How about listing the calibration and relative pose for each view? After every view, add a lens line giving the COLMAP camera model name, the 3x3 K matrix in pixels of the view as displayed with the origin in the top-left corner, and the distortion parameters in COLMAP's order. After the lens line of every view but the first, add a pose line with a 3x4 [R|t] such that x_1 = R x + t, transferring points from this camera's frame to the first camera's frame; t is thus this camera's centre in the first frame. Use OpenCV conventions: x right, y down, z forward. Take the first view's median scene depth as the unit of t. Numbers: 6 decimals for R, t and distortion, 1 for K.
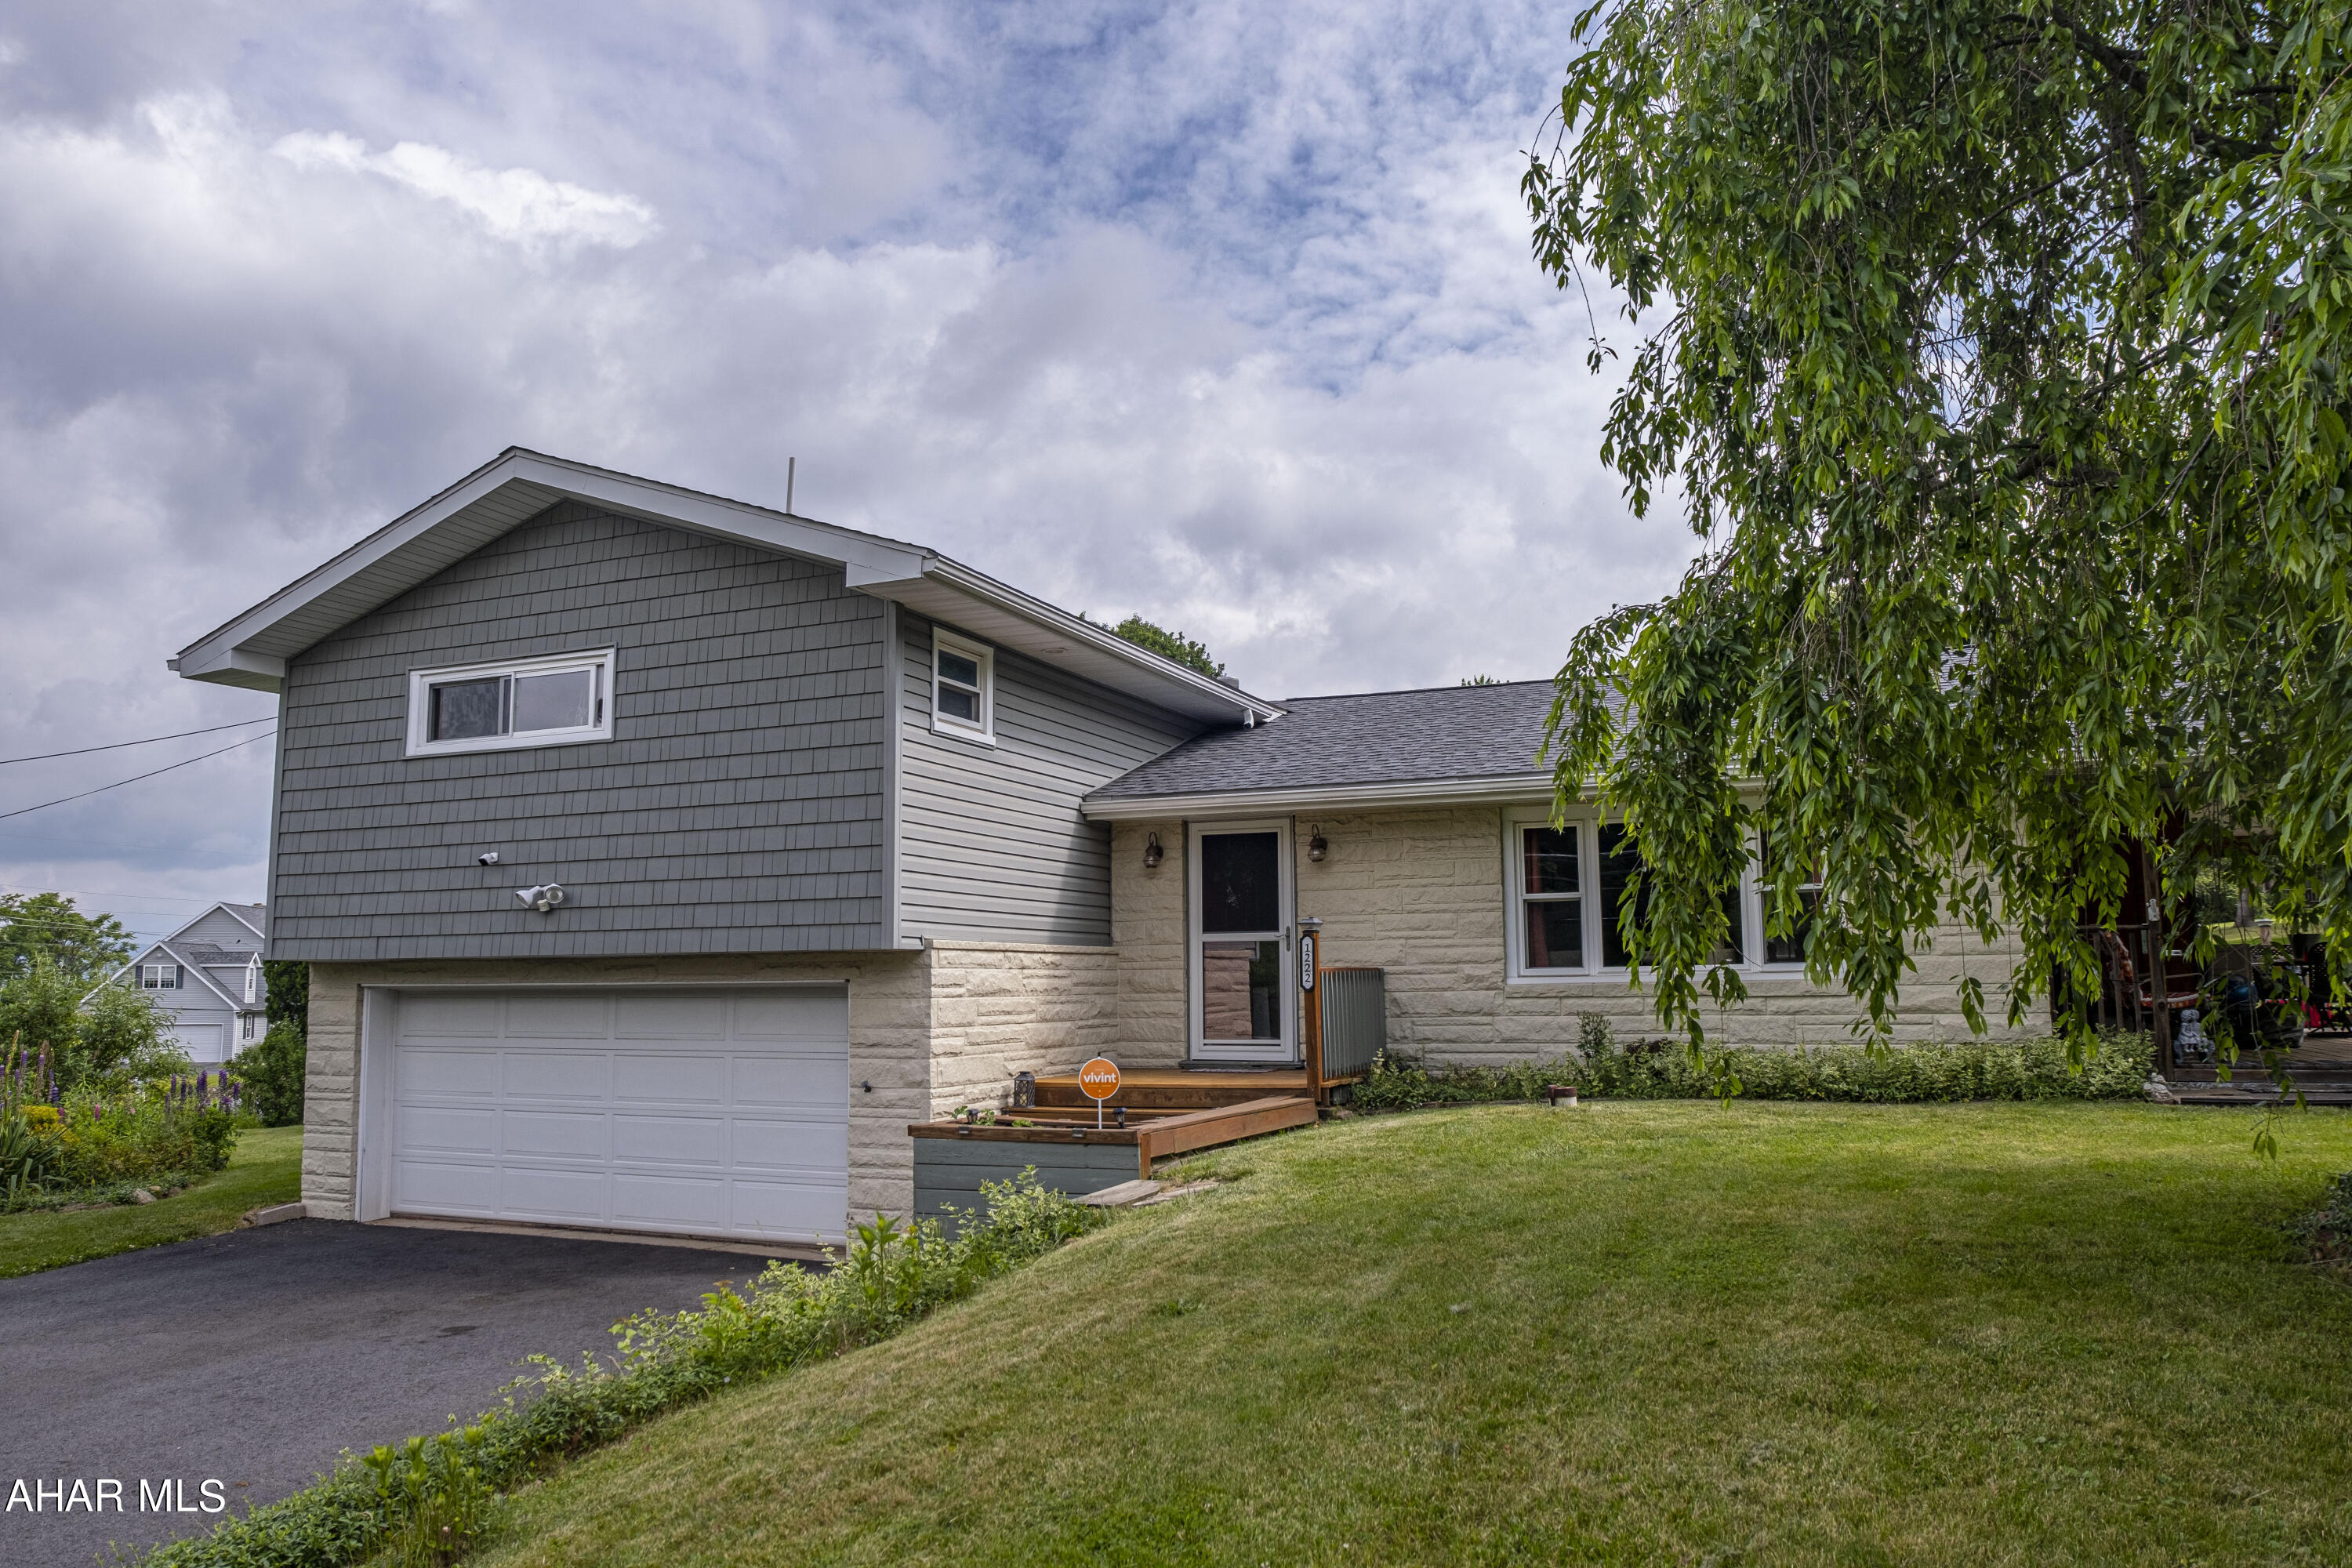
lens RADIAL K [[1698.7, 0, 1171.1], [0, 1698.7, 769.2], [0, 0, 1]] dist [-0.081555, 0.059022]
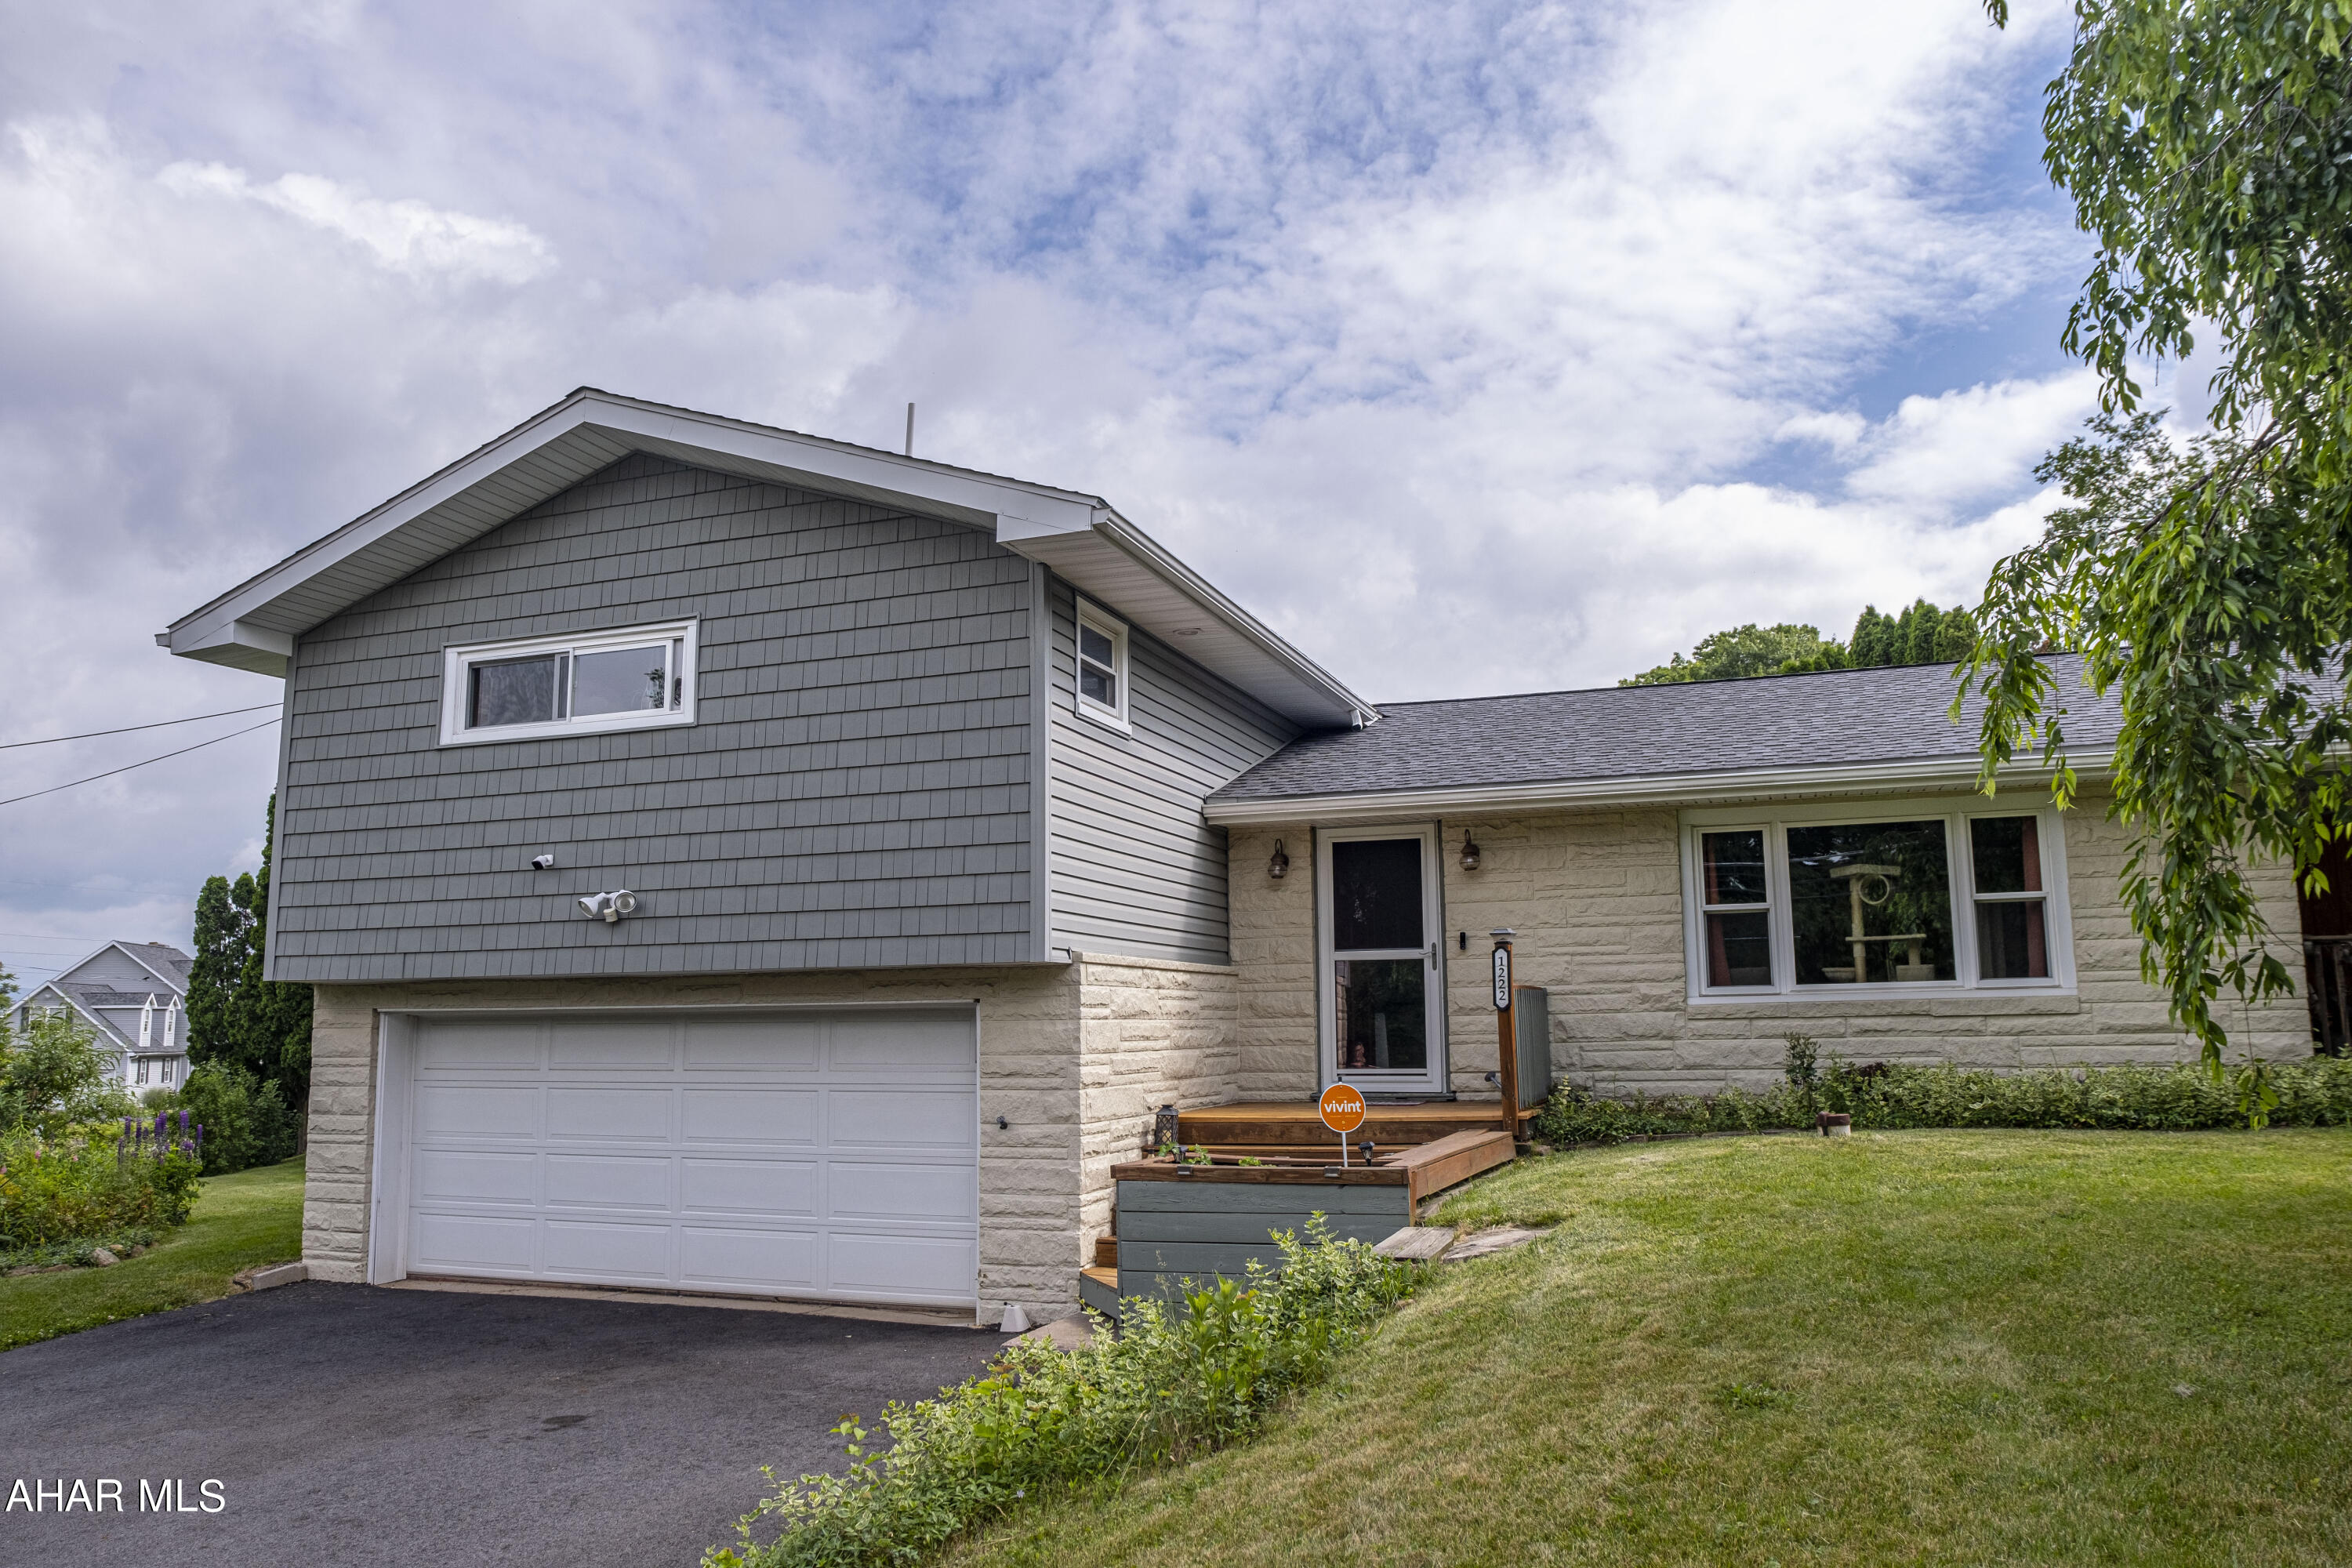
lens RADIAL K [[1698.7, 0, 1171.1], [0, 1698.7, 769.2], [0, 0, 1]] dist [-0.081555, 0.059022]
pose [[0.998446, 0.006194, 0.055379, -0.129899], [-0.004763, 0.999652, -0.025937, 0.026273], [-0.055521, 0.025633, 0.998128, 0.114066]]
